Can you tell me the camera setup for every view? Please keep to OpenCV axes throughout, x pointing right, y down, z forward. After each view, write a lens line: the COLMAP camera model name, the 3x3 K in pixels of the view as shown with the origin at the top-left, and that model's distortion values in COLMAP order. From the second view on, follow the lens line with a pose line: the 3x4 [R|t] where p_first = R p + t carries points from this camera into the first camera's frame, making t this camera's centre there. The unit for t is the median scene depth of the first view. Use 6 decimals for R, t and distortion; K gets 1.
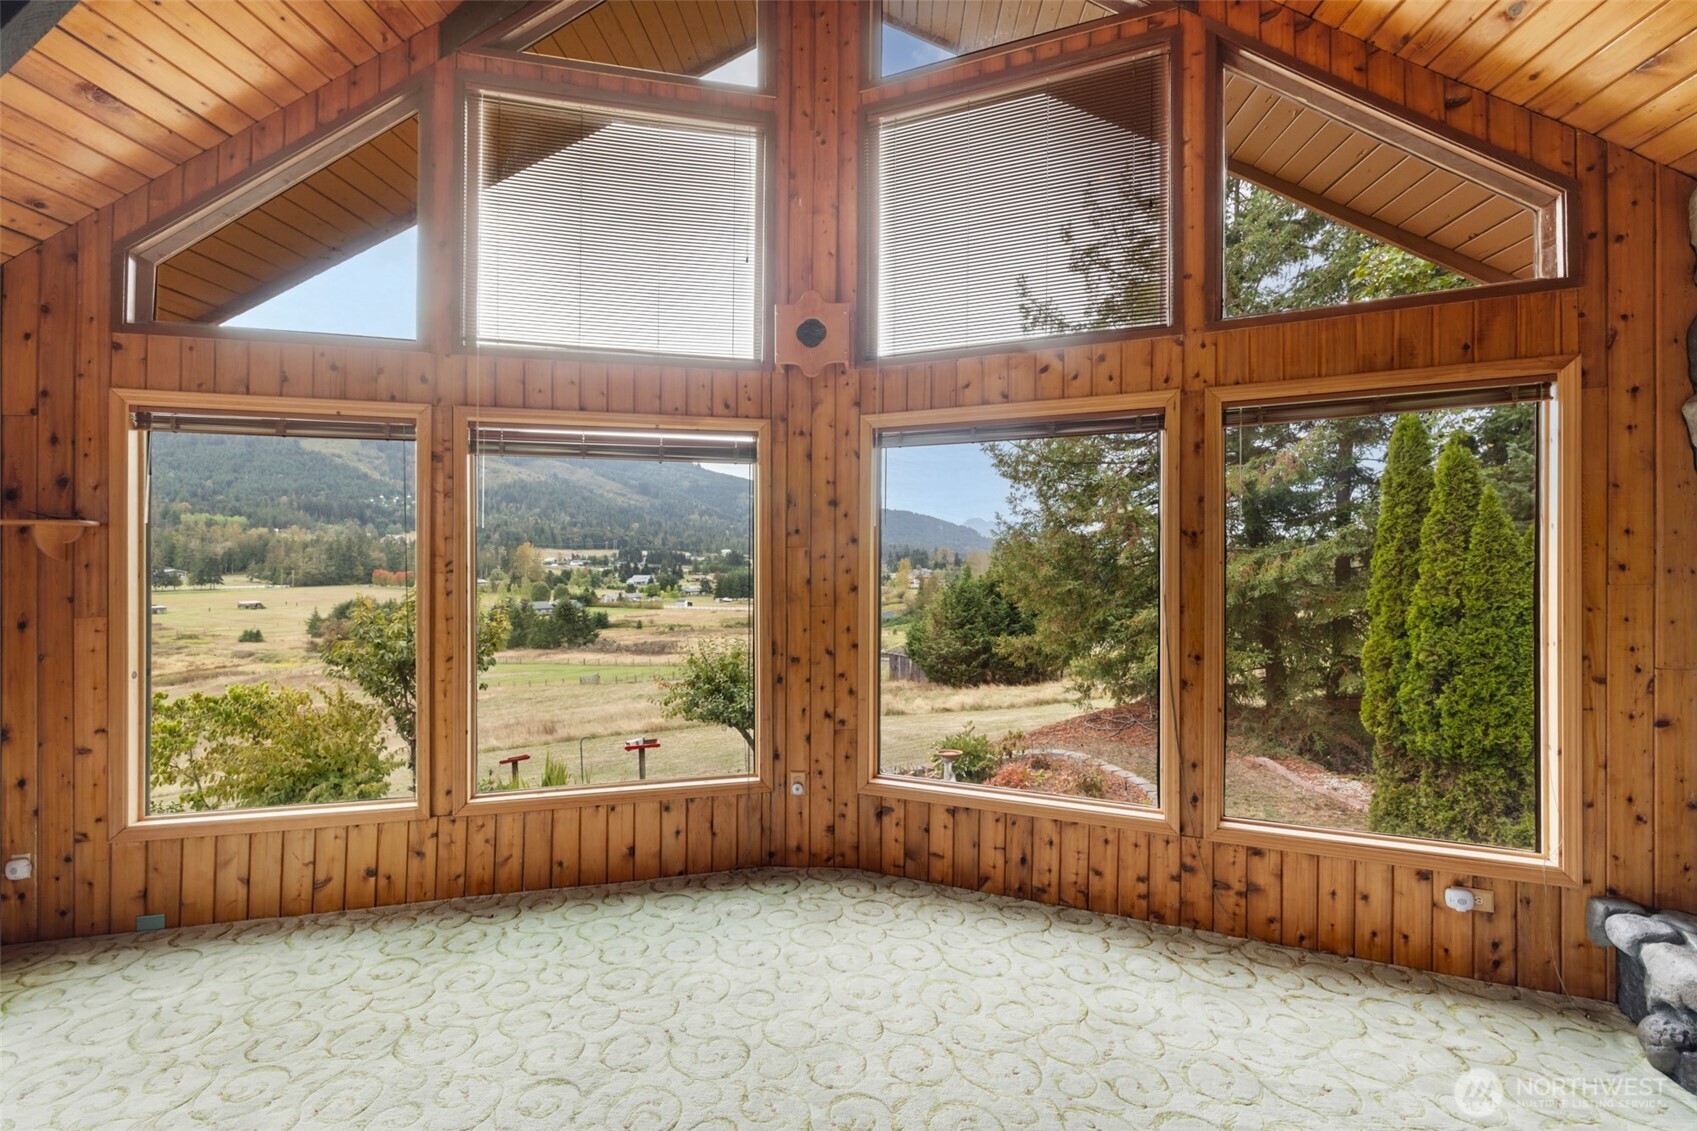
lens RADIAL K [[726.7, 0, 849.3], [0, 726.7, 565.3], [0, 0, 1]] dist [0.001757, 0.000106]
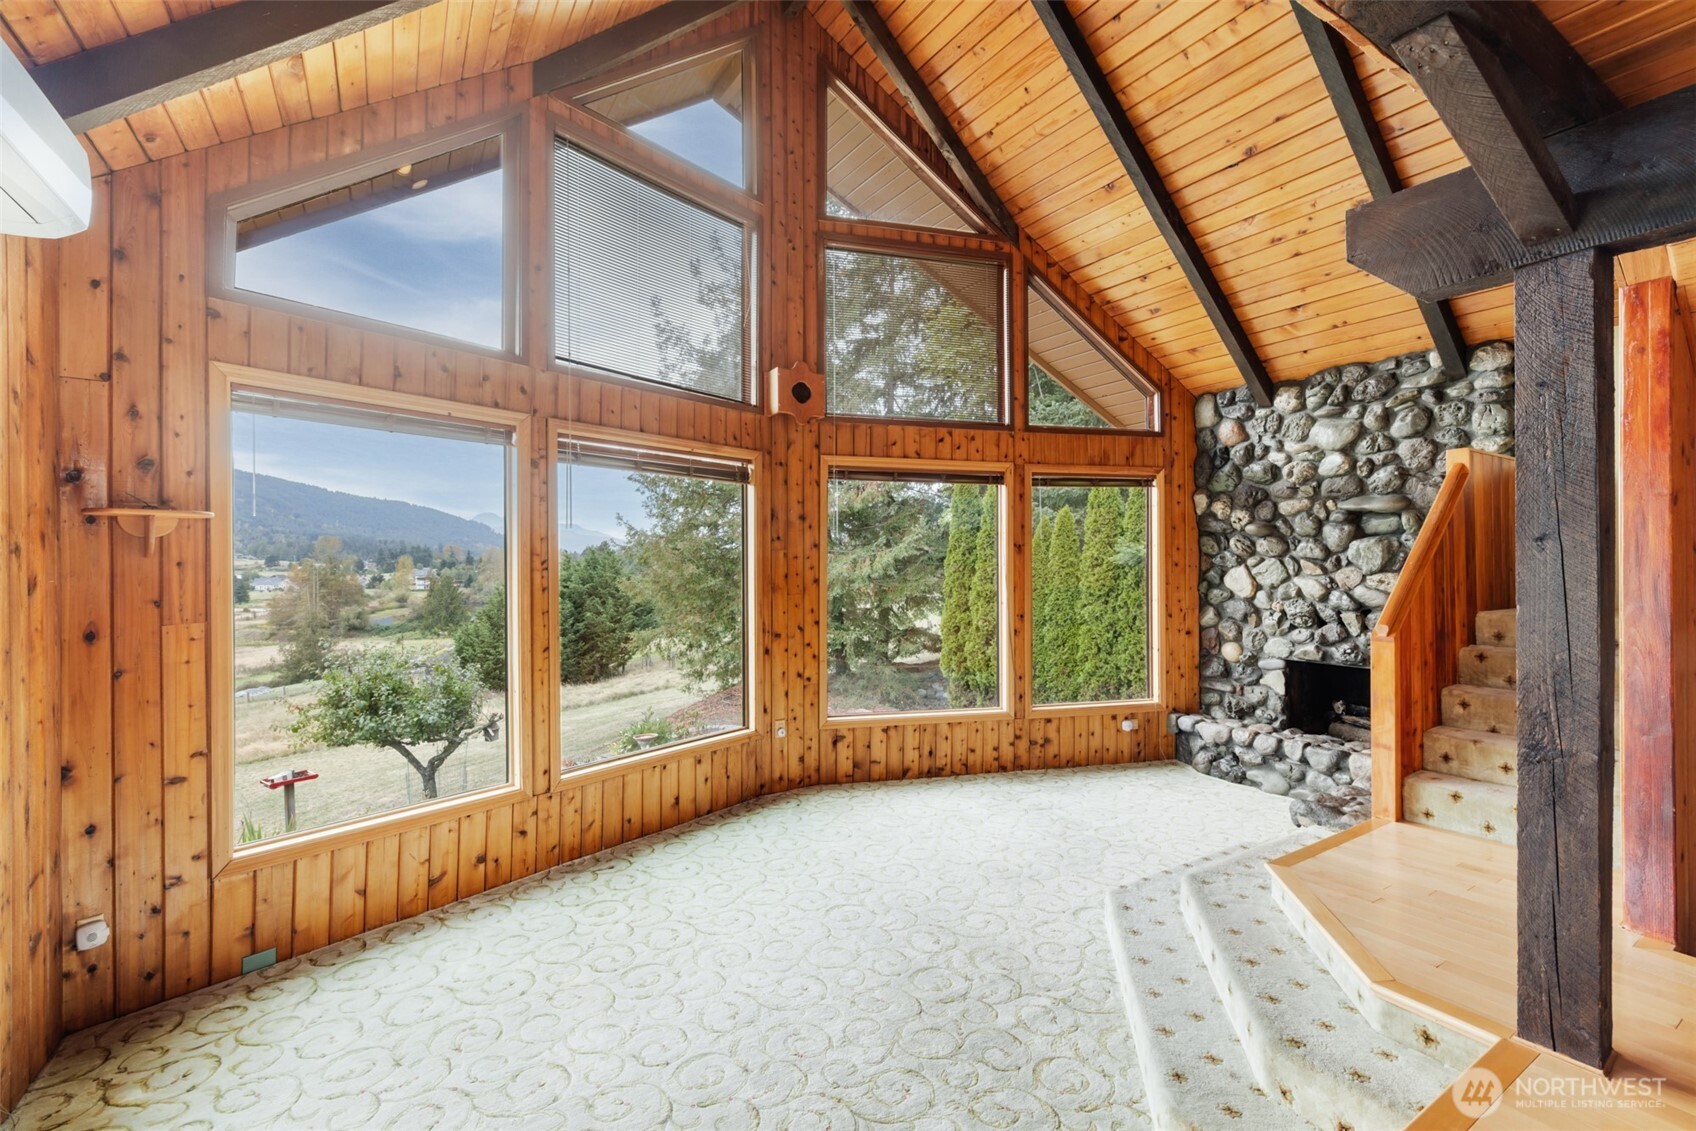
lens RADIAL K [[726.3, 0, 838.5], [0, 726.3, 560.6], [0, 0, 1]] dist [0.001757, 0.000106]
pose [[0.803356, 0.003182, 0.595490, -0.870695], [-0.000178, 0.999987, -0.005103, 0.001092], [-0.595499, 0.003994, 0.803346, -0.141185]]
